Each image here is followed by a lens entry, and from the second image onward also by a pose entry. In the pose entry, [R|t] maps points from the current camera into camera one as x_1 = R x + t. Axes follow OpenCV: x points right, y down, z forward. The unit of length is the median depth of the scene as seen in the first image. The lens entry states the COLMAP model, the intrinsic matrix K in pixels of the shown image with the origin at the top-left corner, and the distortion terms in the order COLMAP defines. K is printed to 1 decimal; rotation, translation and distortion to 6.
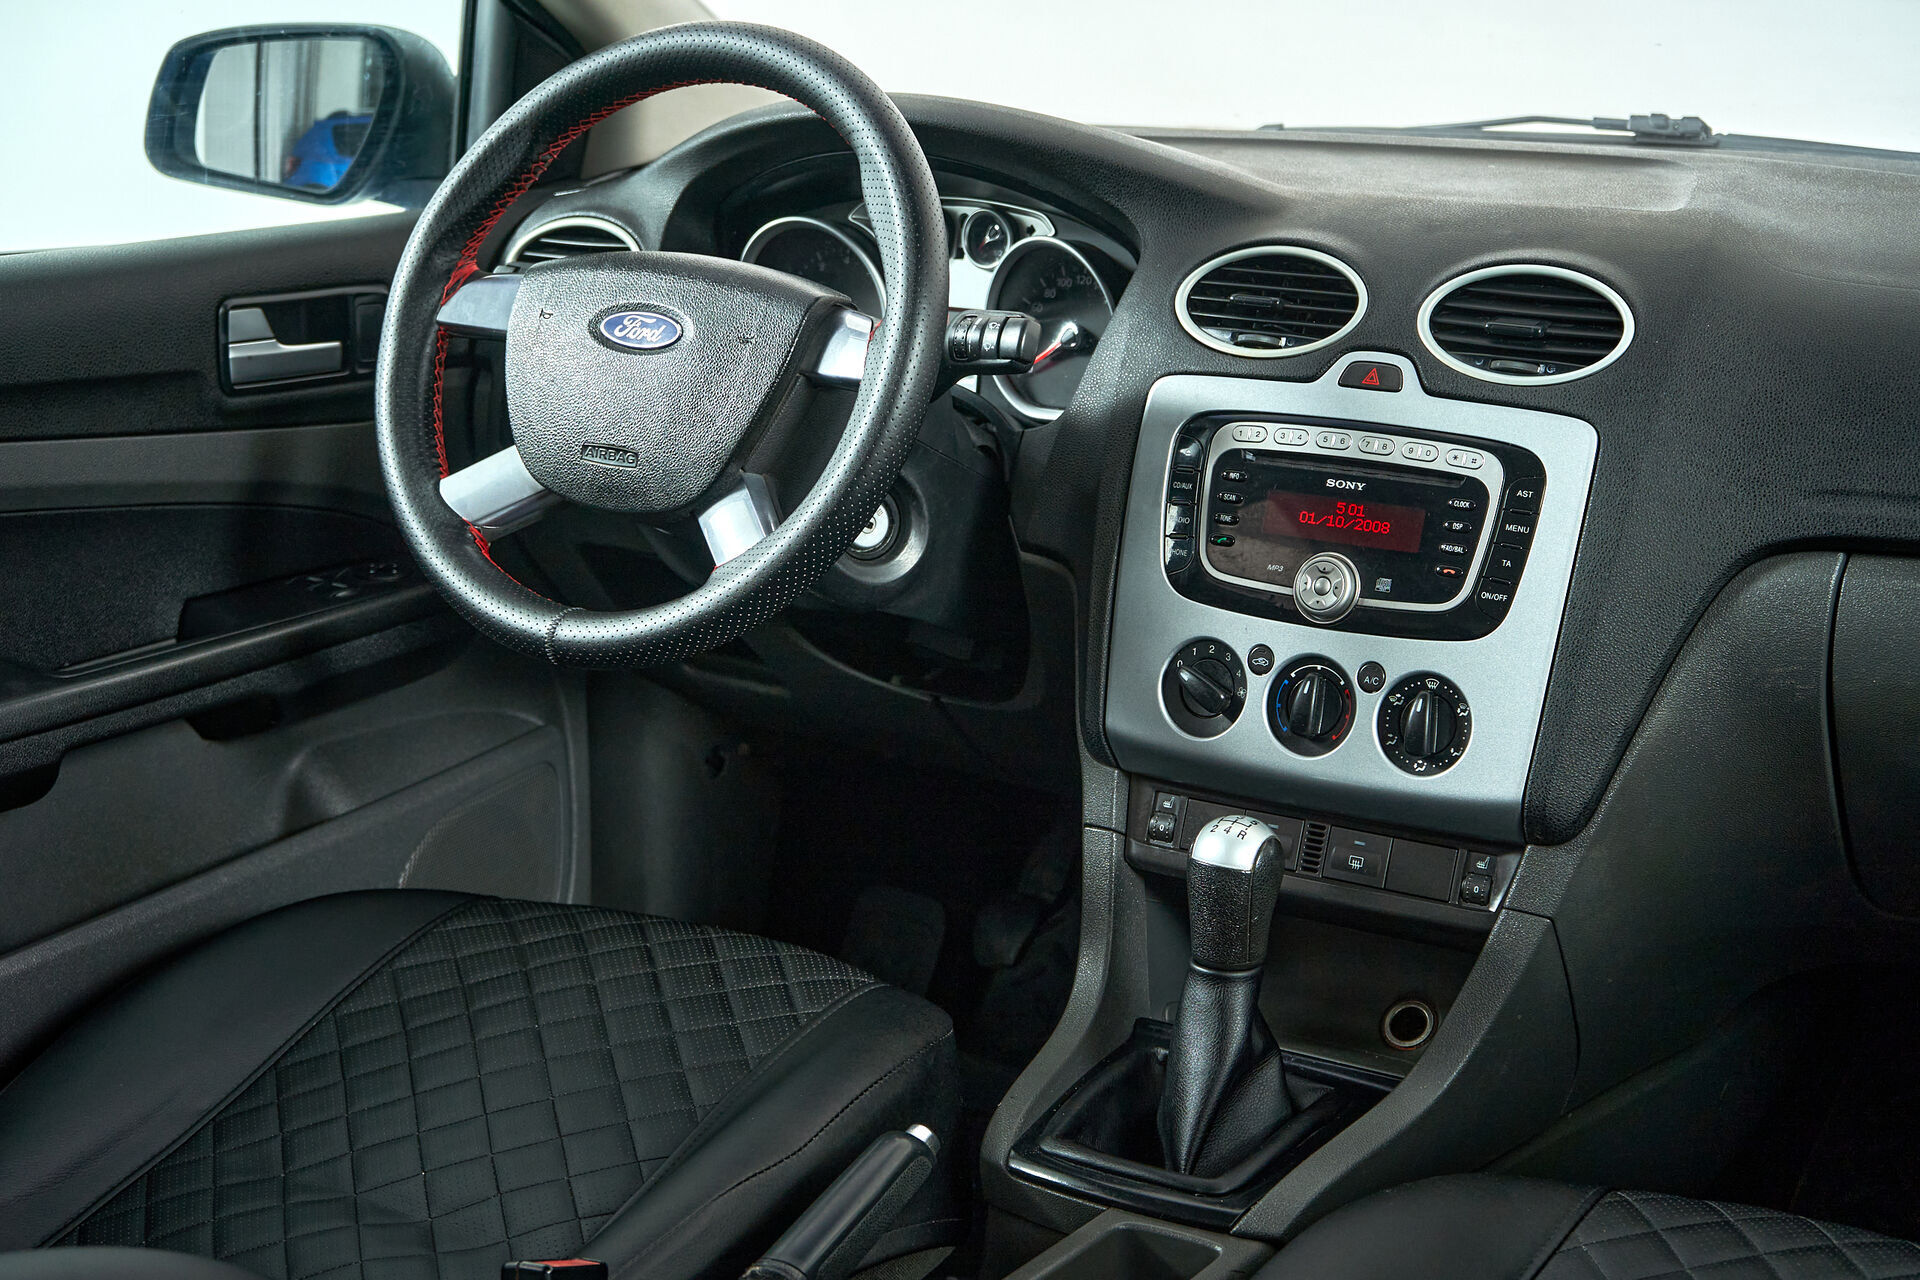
lens RADIAL K [[3082.3, 0, 971.3], [0, 3082.3, 651.2], [0, 0, 1]] dist [-0.003979, 0.000000]
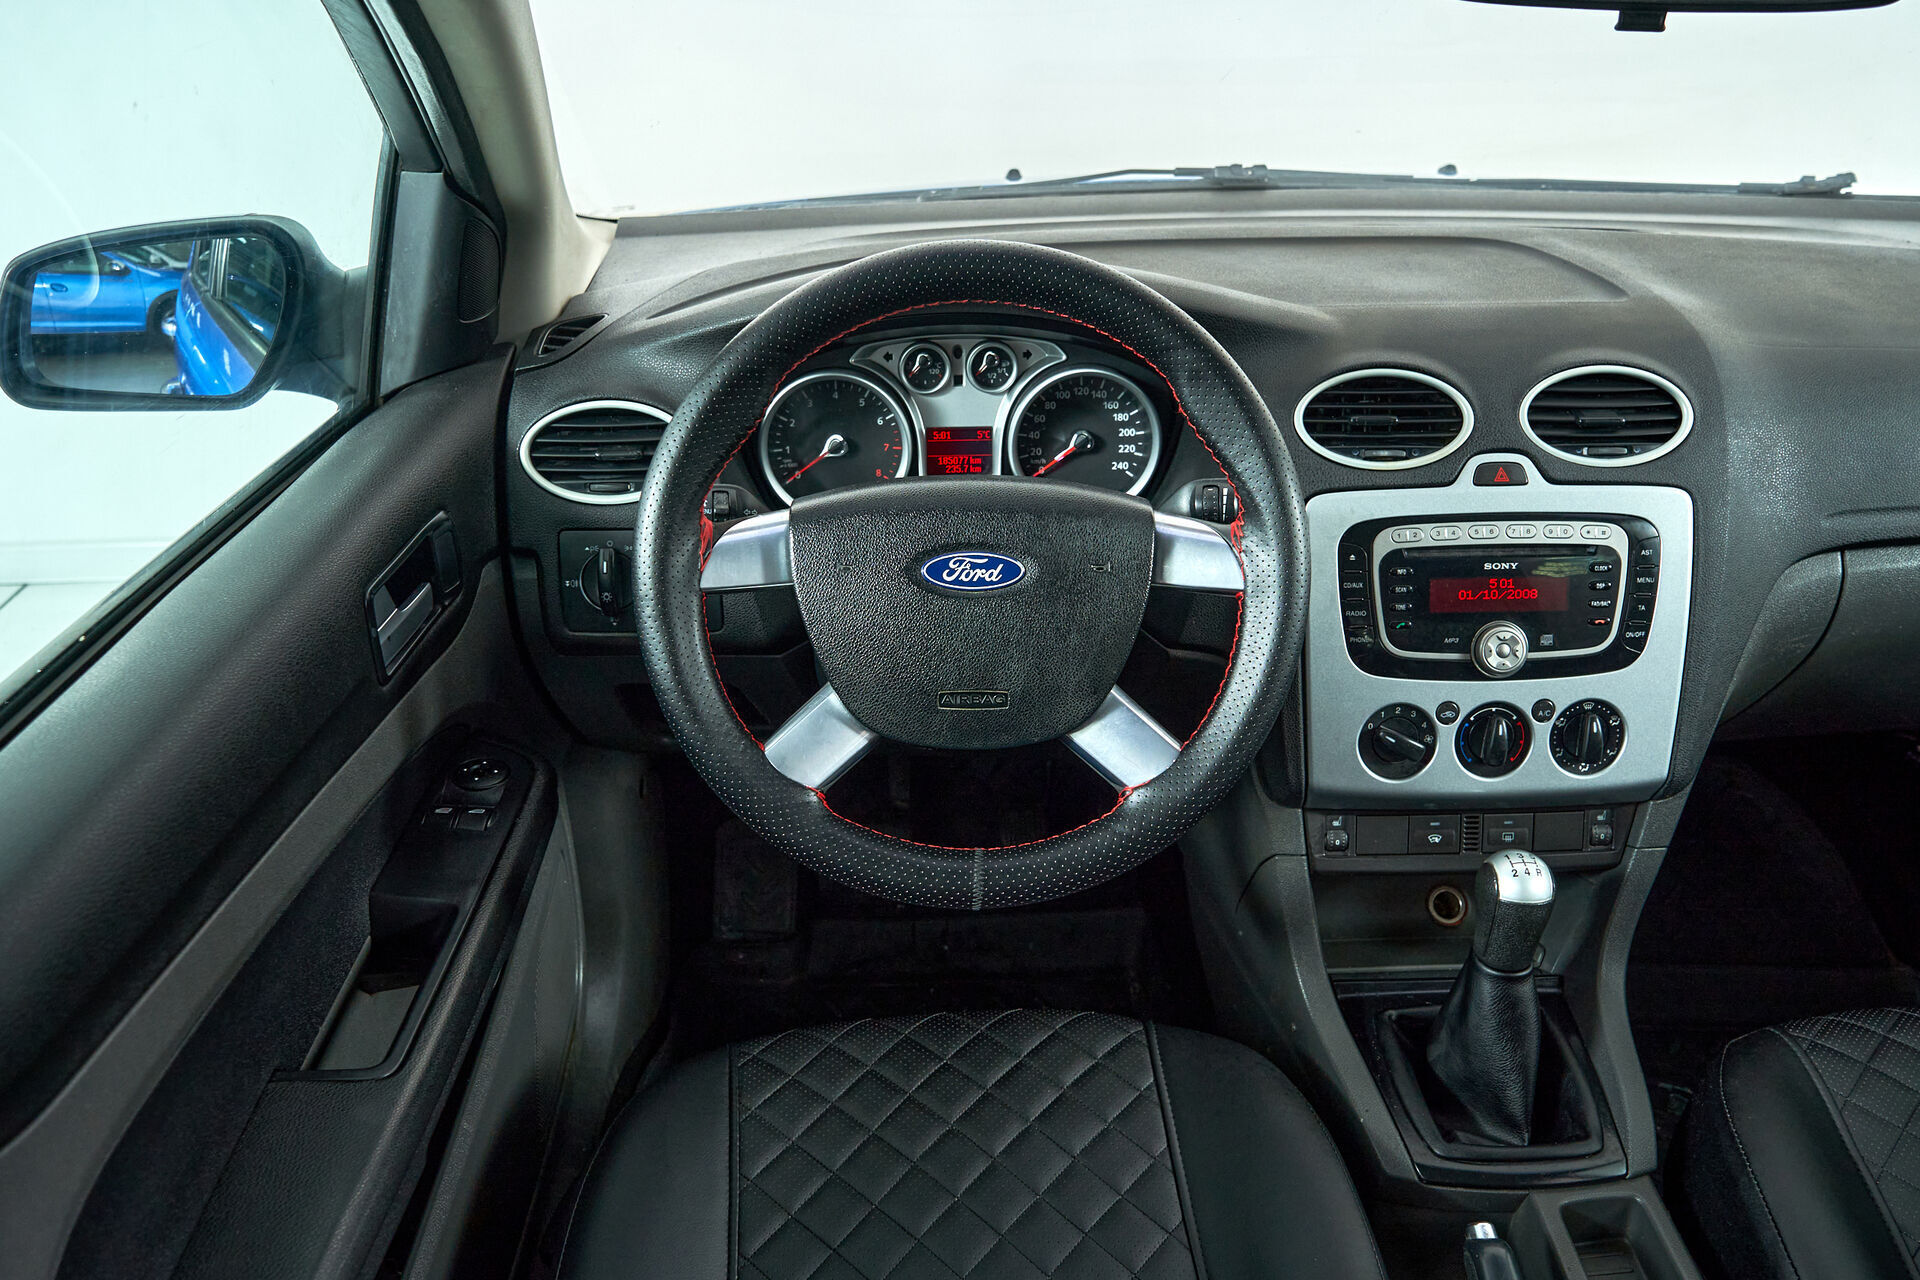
lens RADIAL K [[1569.3, 0, 940.8], [0, 1569.3, 628.4], [0, 0, 1]] dist [-0.006031, 0.006699]
pose [[0.814002, -0.266399, 0.516171, -0.396204], [0.150772, 0.955073, 0.255152, -0.224955], [-0.560954, -0.129870, 0.817597, 0.599943]]
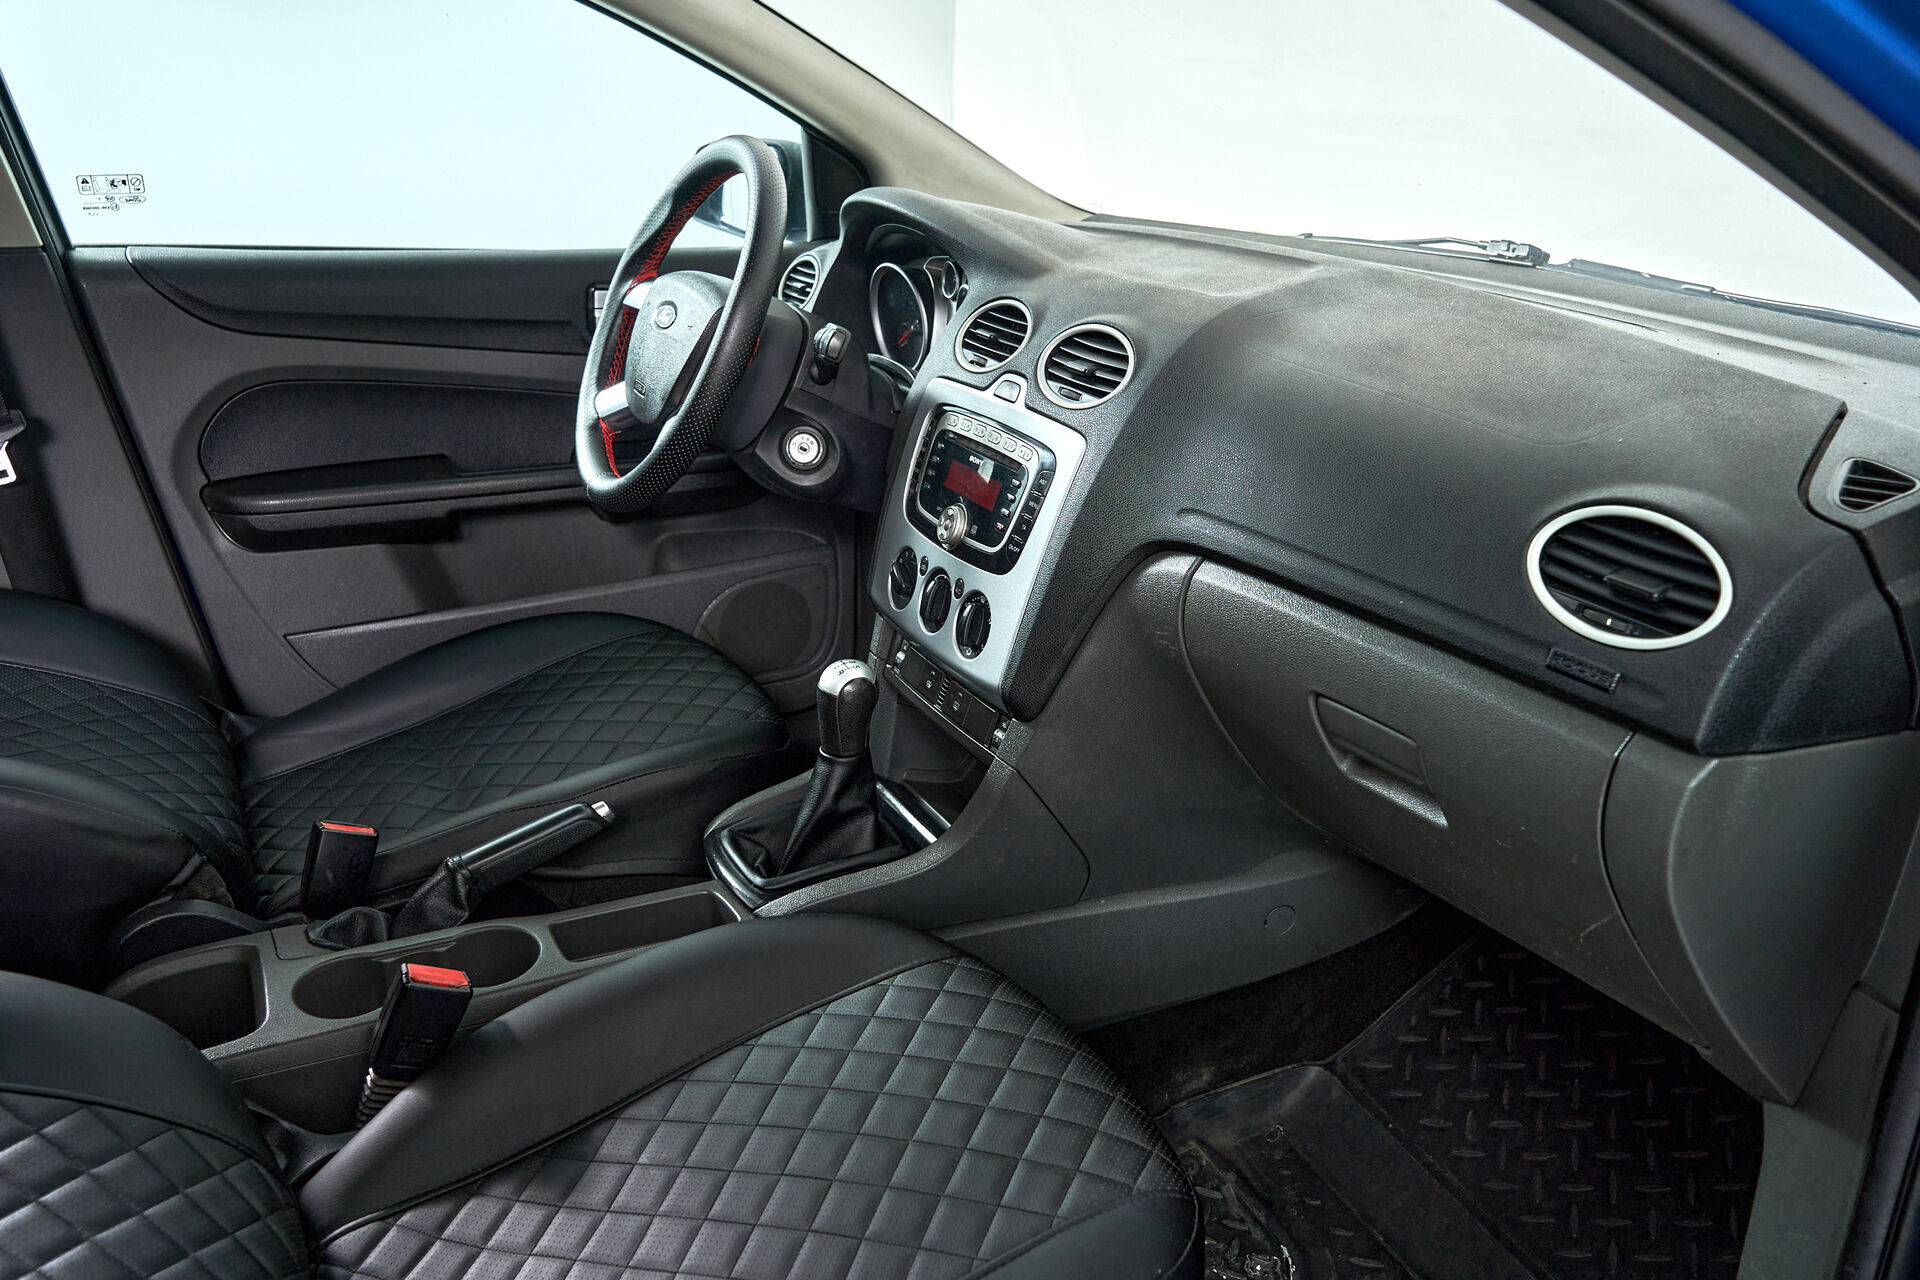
lens RADIAL K [[1569.3, 0, 965.4], [0, 1569.3, 630.0], [0, 0, 1]] dist [-0.006031, 0.006699]
pose [[0.864919, 0.184374, -0.466821, 0.489084], [-0.144318, 0.982164, 0.120522, -0.064056], [0.480716, -0.036871, 0.876101, 0.315941]]
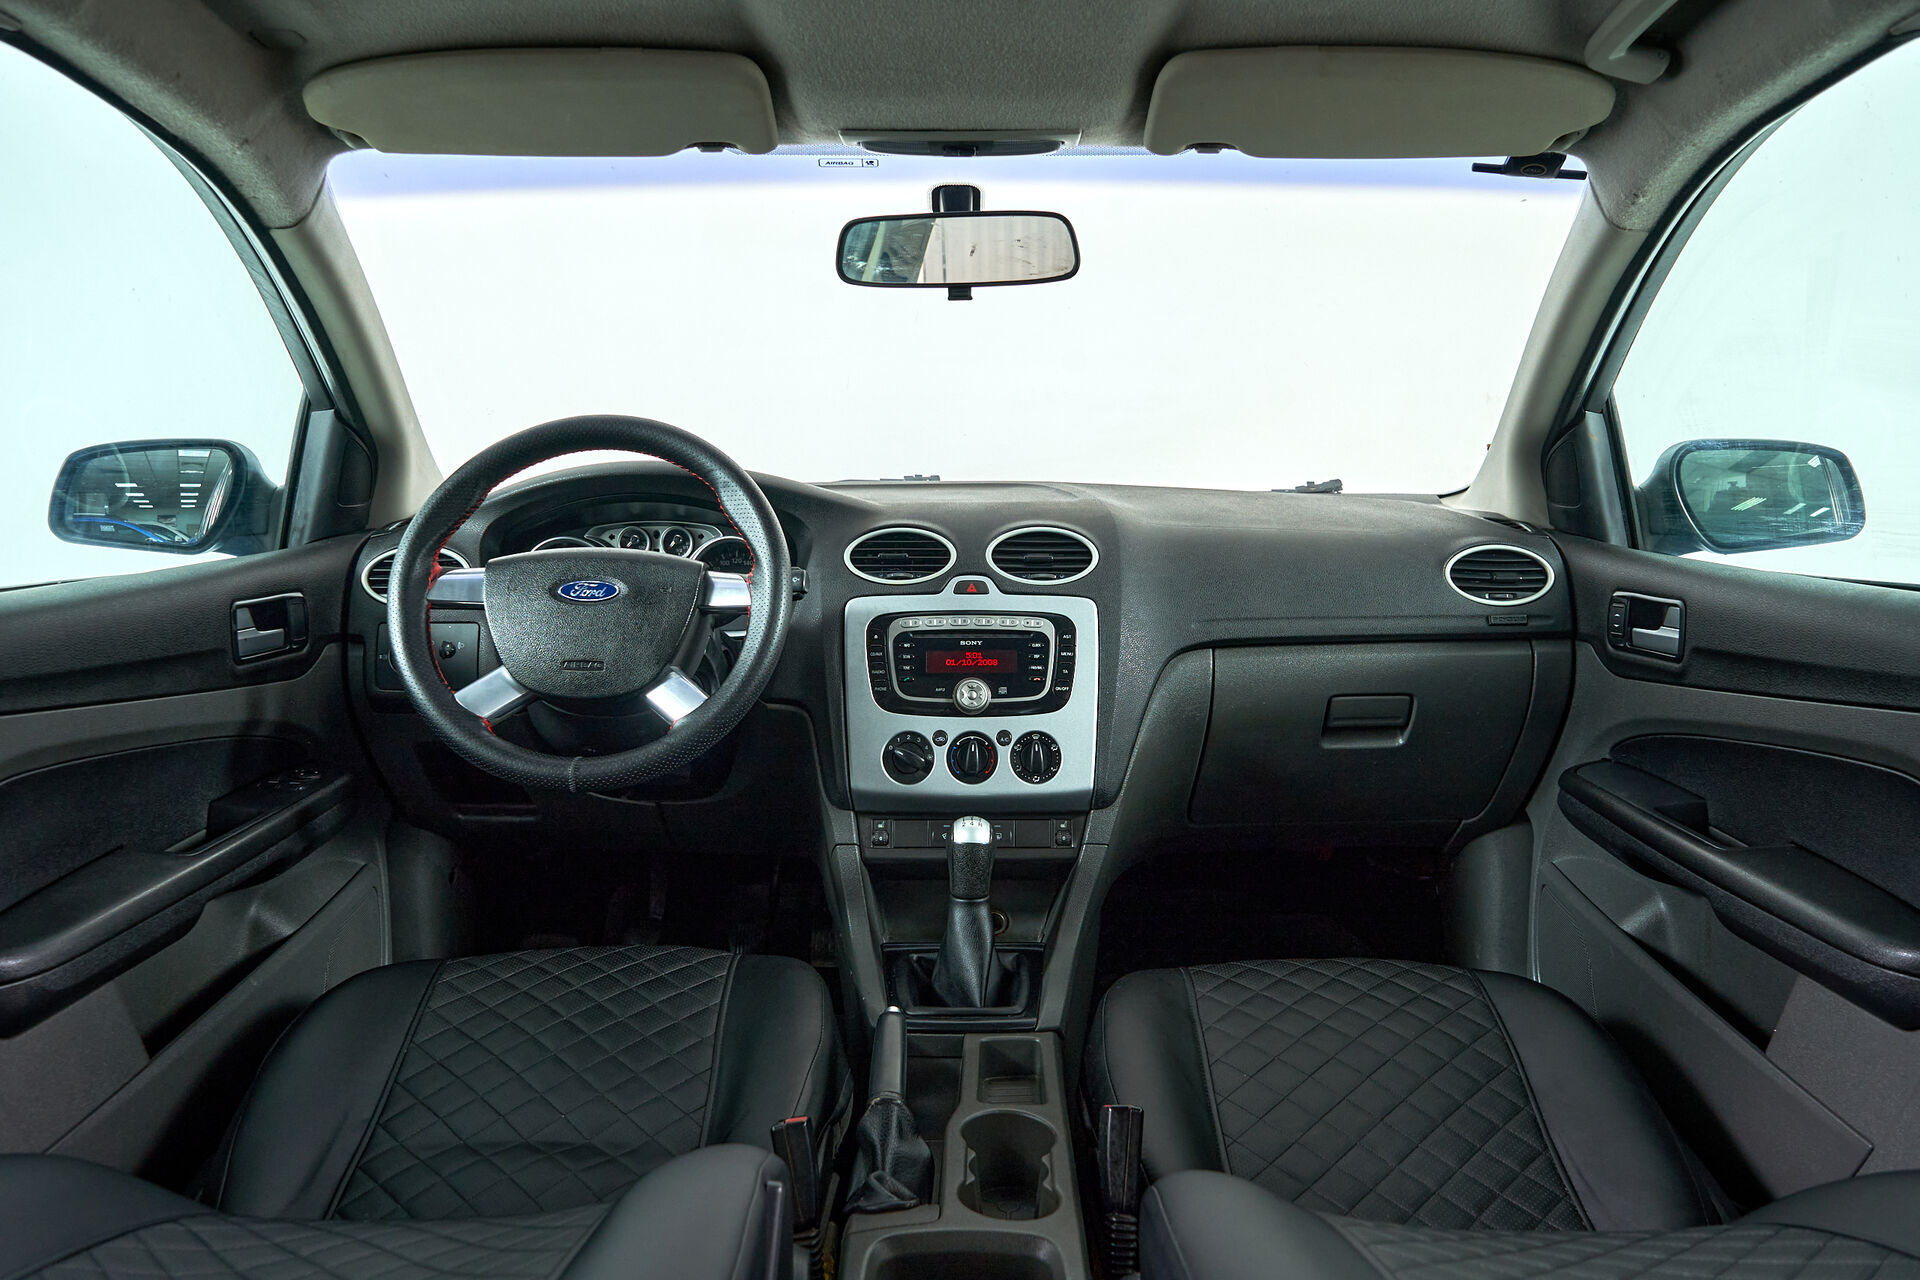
lens RADIAL K [[1569.3, 0, 957.6], [0, 1569.3, 632.8], [0, 0, 1]] dist [-0.006031, 0.006699]
pose [[0.831286, -0.077809, 0.550372, -0.427799], [0.141866, 0.987061, -0.074730, 0.012452], [-0.537436, 0.140201, 0.831568, 0.178375]]
